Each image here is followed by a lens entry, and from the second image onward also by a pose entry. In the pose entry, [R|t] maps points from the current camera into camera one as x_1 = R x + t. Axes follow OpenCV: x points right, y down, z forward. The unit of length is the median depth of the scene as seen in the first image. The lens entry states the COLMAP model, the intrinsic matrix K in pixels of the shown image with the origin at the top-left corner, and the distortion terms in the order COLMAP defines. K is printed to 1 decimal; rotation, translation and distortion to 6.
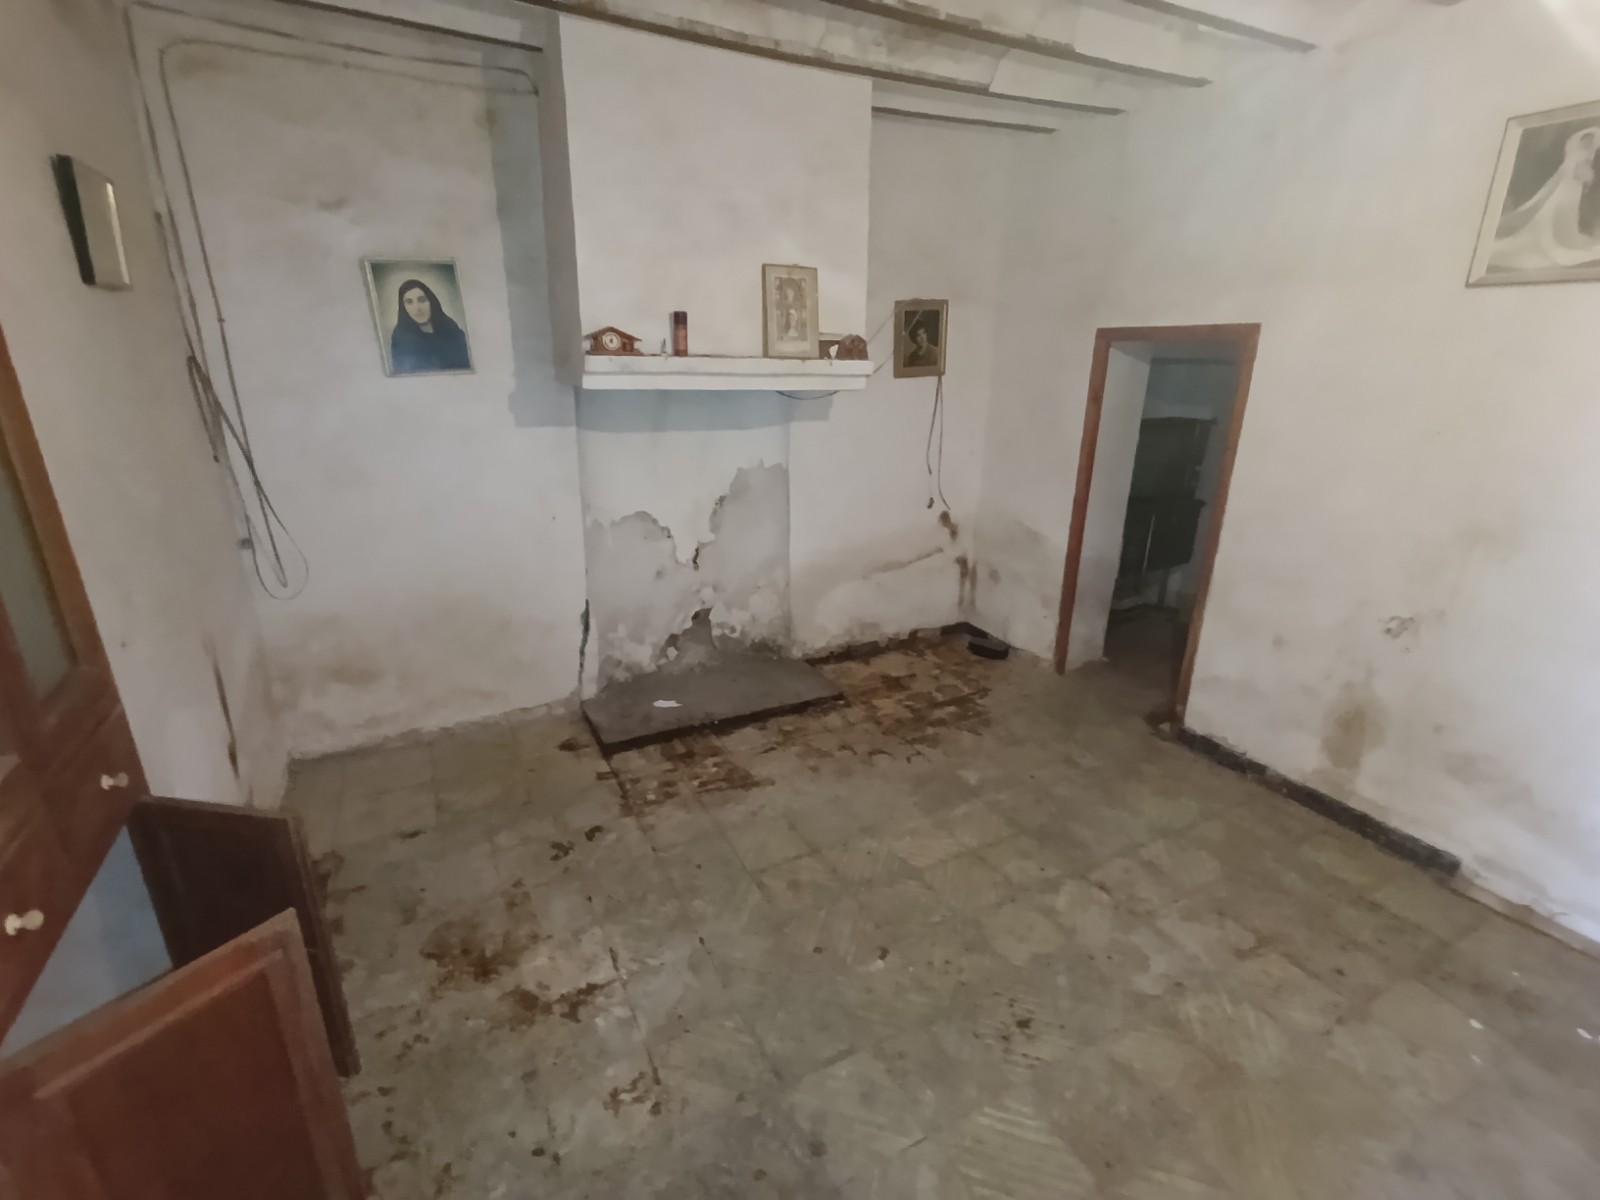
lens RADIAL K [[732.8, 0, 799.2], [0, 732.8, 596.8], [0, 0, 1]] dist [-0.000091, 0.000303]
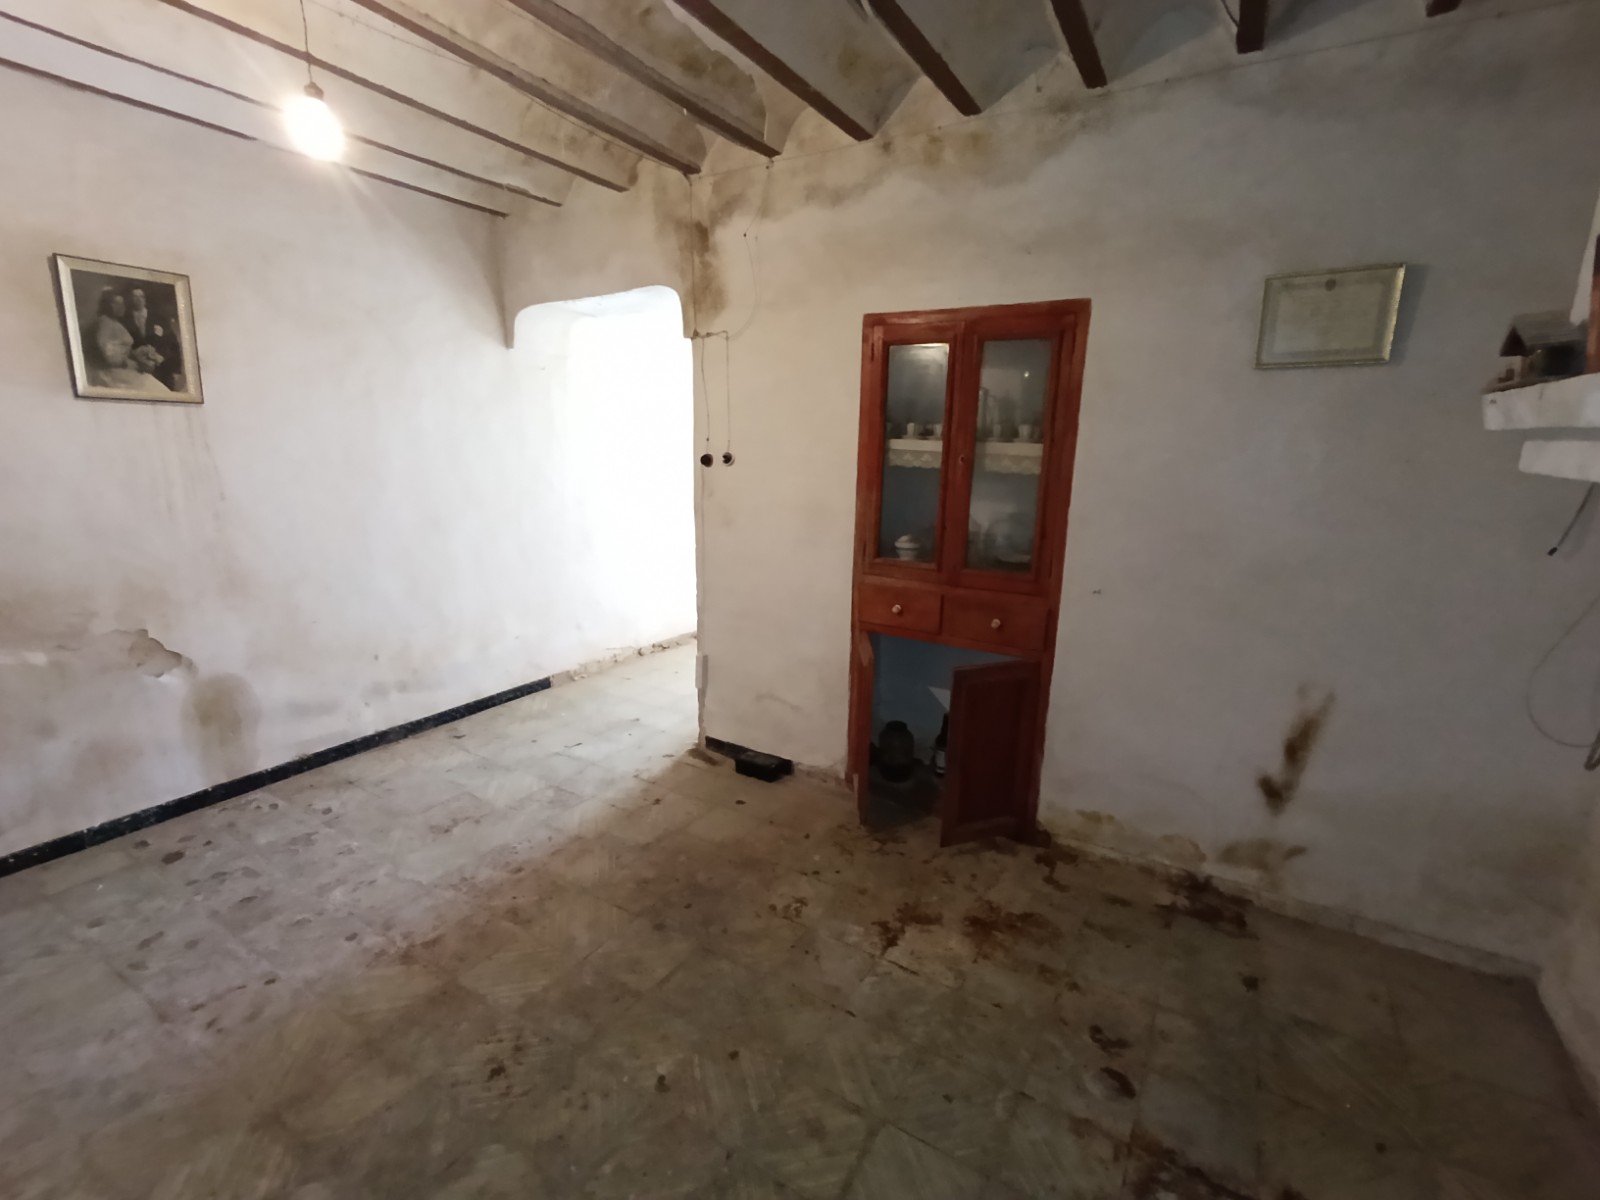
lens RADIAL K [[732.8, 0, 798.5], [0, 732.8, 595.7], [0, 0, 1]] dist [-0.000091, 0.000303]
pose [[-0.851665, 0.083647, -0.517367, 0.390649], [-0.195052, 0.865674, 0.461046, -0.440386], [0.486437, 0.493571, -0.720949, 1.485004]]
